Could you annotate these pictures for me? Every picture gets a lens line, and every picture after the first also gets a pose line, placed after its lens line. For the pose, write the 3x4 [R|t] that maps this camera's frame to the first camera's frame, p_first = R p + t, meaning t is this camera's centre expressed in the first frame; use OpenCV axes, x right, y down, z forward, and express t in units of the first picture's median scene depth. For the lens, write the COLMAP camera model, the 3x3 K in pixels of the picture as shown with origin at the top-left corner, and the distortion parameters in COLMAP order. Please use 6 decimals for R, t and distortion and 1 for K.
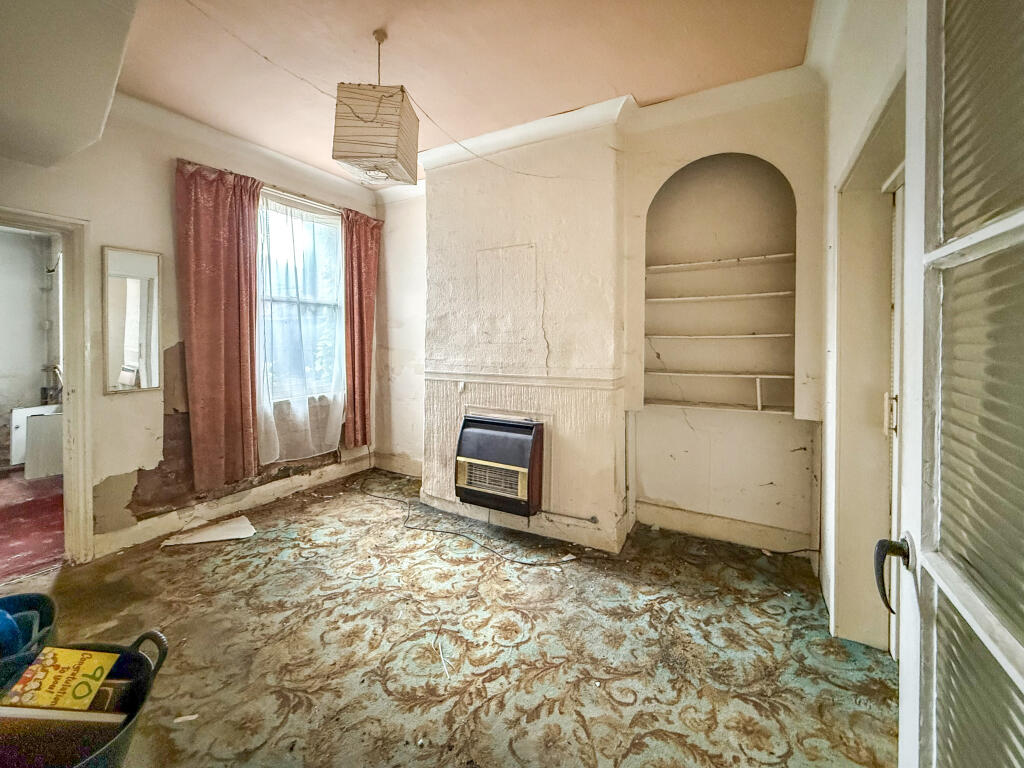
lens RADIAL K [[434.5, 0, 510.1], [0, 434.5, 381.5], [0, 0, 1]] dist [0.000524, 0.000142]
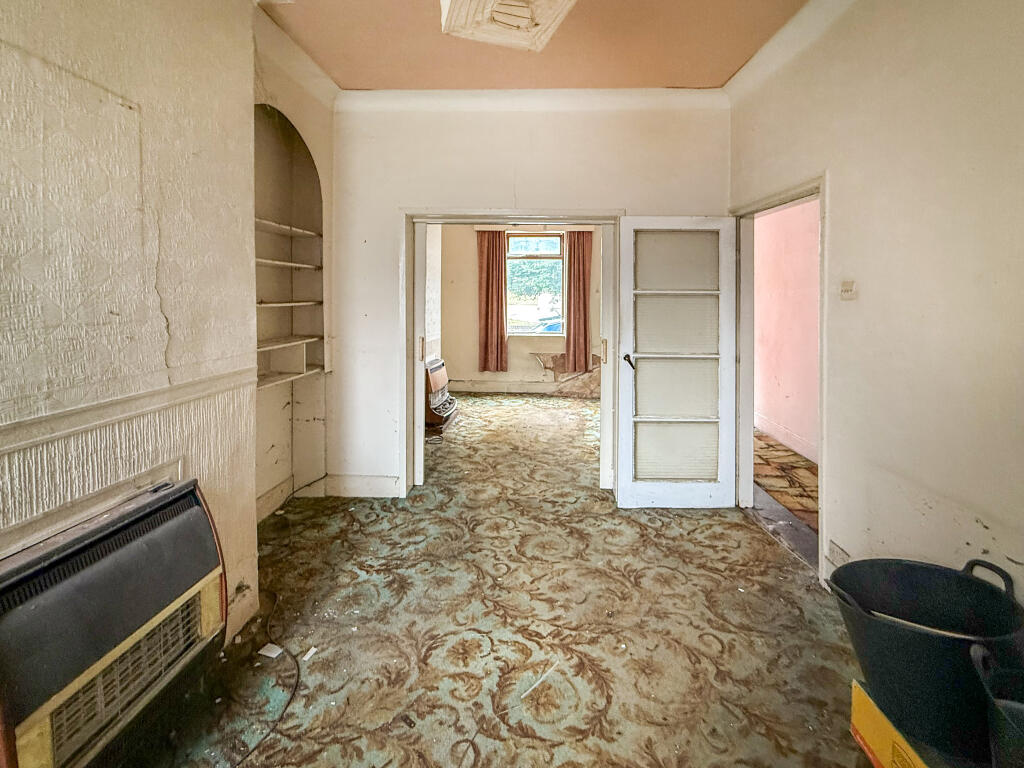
lens RADIAL K [[434.5, 0, 543.4], [0, 434.5, 319.0], [0, 0, 1]] dist [0.000524, 0.000142]
pose [[-0.491429, -0.037744, 0.870099, -0.838643], [0.074967, 0.993519, 0.085440, -0.146897], [-0.867685, 0.107216, -0.485415, 1.265890]]
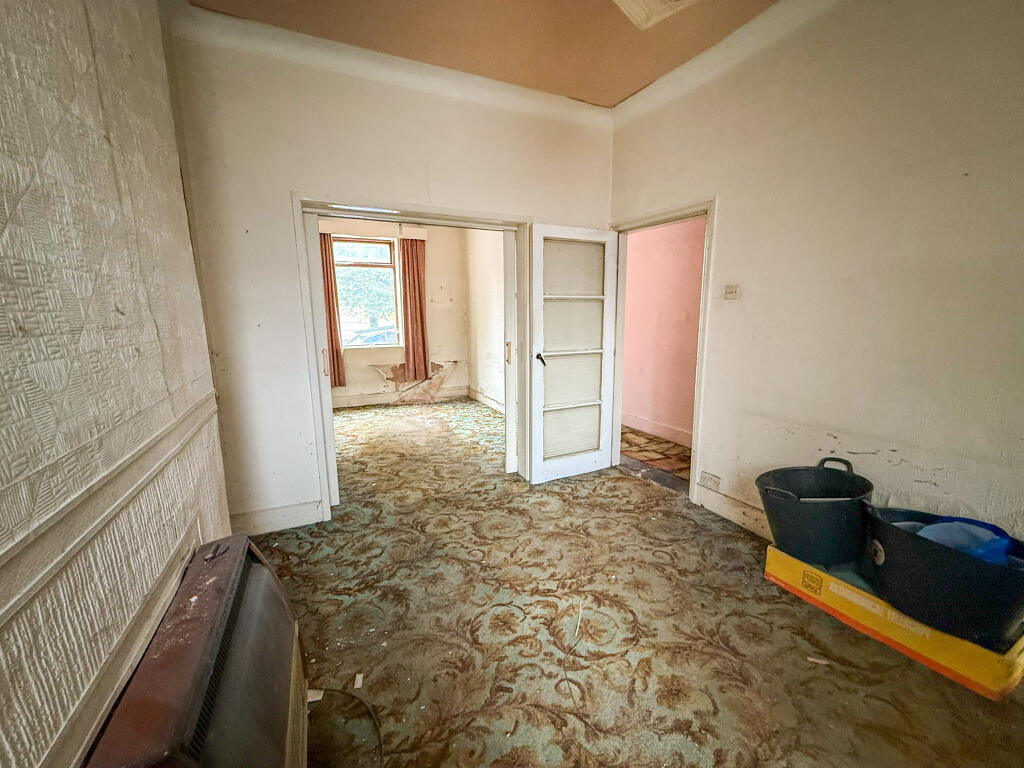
lens RADIAL K [[399.2, 0, 510.3], [0, 399.2, 394.7], [0, 0, 1]] dist [-0.000236, -0.000036]
pose [[-0.822768, -0.103076, 0.558953, -0.474269], [0.063950, 0.960386, 0.271238, -0.149545], [-0.564769, 0.258911, -0.783582, 1.616516]]
